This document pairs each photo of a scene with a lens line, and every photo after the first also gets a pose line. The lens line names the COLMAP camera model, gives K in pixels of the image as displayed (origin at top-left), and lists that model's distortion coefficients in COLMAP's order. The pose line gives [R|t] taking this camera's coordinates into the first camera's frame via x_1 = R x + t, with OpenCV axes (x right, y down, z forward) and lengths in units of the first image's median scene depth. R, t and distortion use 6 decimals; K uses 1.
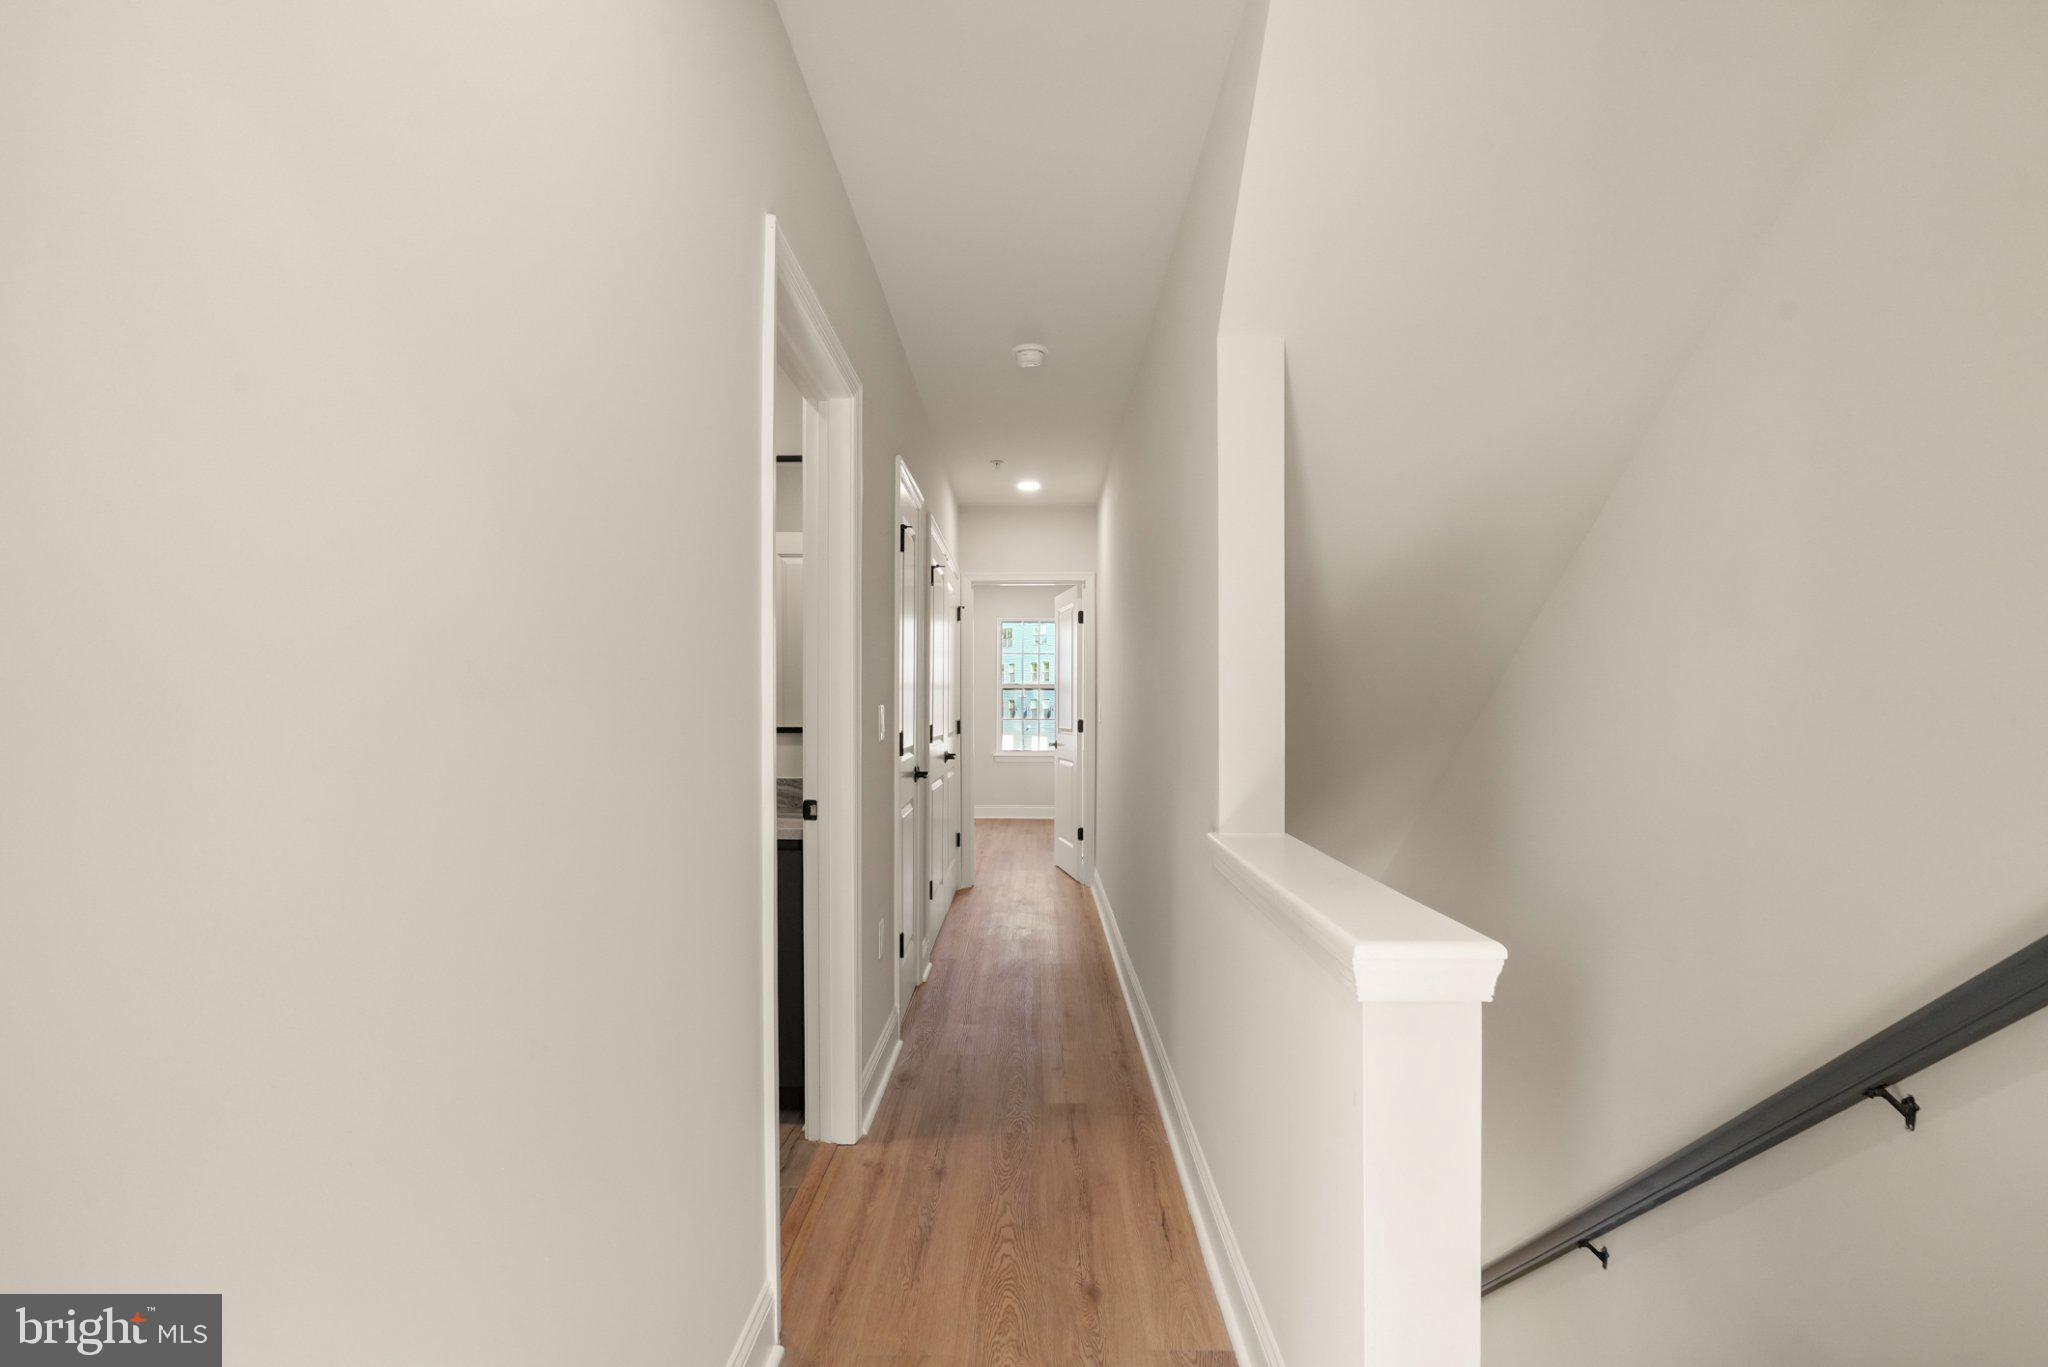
lens RADIAL K [[923.2, 0, 1028.6], [0, 923.2, 686.2], [0, 0, 1]] dist [-0.021129, 0.010559]
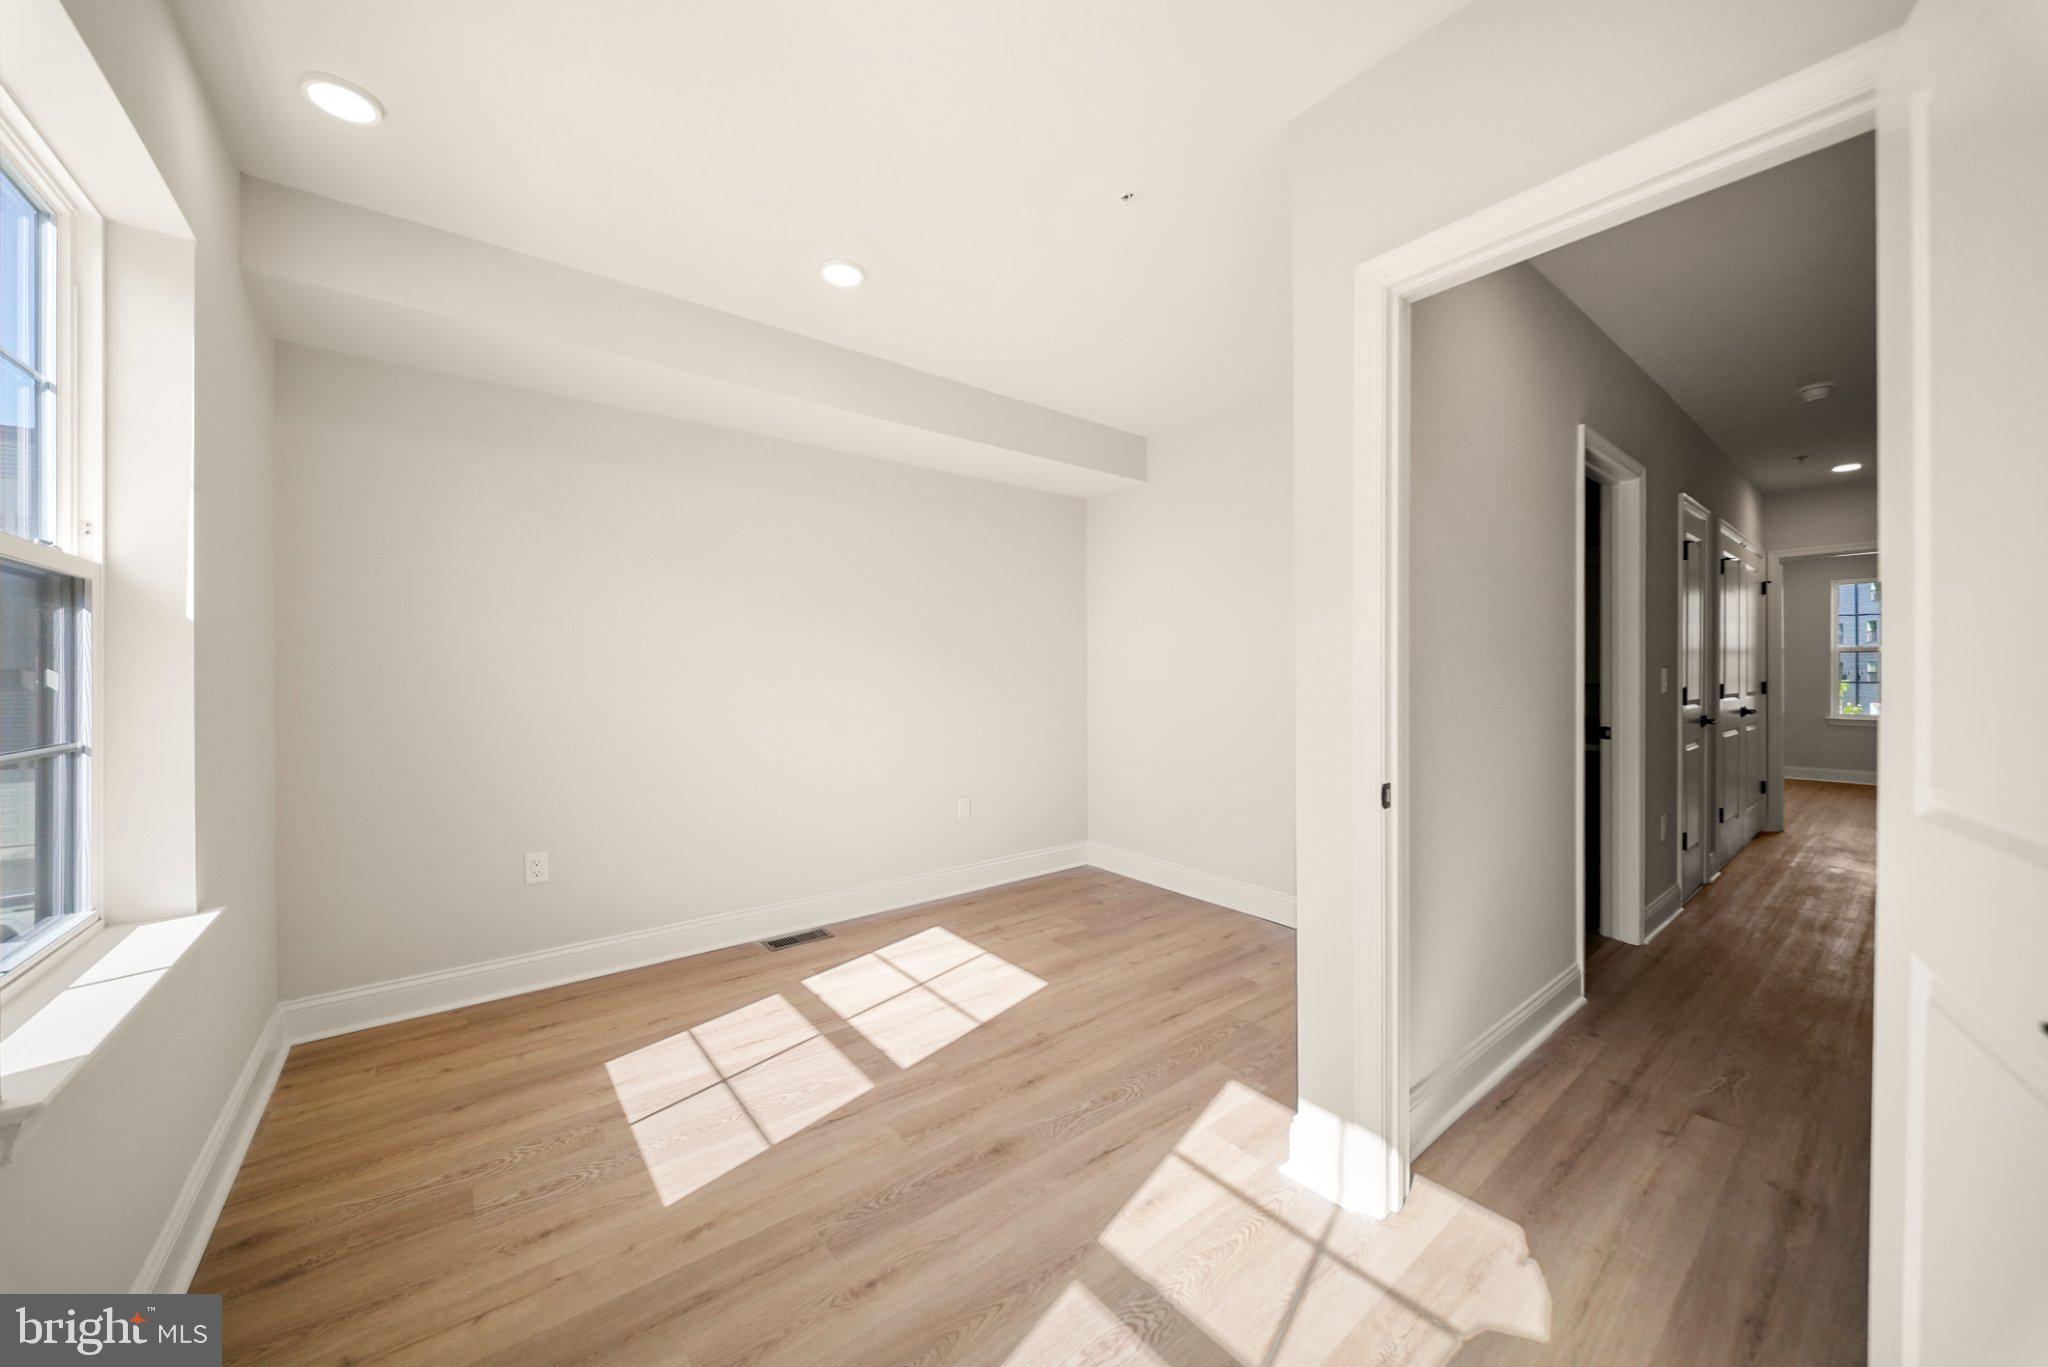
lens RADIAL K [[727.1, 0, 1027.3], [0, 727.1, 678.5], [0, 0, 1]] dist [-0.017455, 0.000087]
pose [[0.615508, 0.008912, -0.788080, 0.098905], [0.018060, 0.999514, 0.025409, -0.009973], [0.787924, -0.029872, 0.615048, -0.430485]]
